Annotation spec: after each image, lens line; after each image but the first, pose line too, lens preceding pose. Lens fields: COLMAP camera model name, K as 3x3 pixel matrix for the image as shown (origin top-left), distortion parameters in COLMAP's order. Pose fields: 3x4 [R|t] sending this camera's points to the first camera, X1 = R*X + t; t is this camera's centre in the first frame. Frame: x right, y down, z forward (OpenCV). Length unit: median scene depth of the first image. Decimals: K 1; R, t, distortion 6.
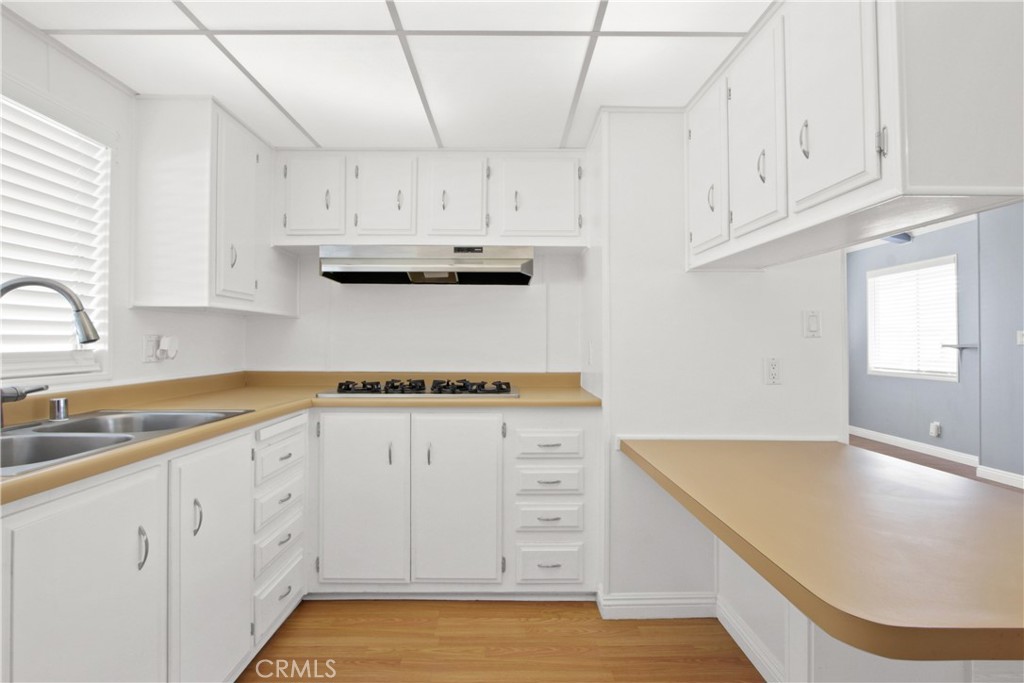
lens RADIAL K [[472.9, 0, 514.4], [0, 472.9, 338.2], [0, 0, 1]] dist [-0.015771, 0.001578]
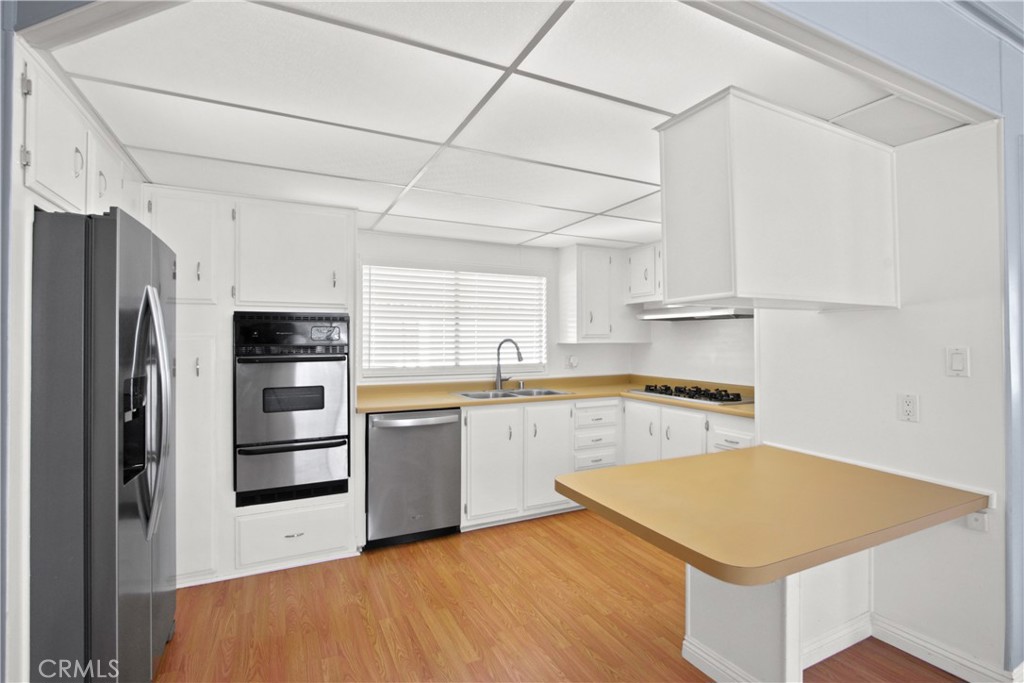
lens RADIAL K [[472.9, 0, 514.4], [0, 472.9, 338.2], [0, 0, 1]] dist [-0.015771, 0.001578]
pose [[0.446975, -0.006860, -0.894520, 1.066247], [0.010411, 0.999943, -0.002466, -0.084218], [0.894486, -0.008210, 0.447021, -0.190321]]
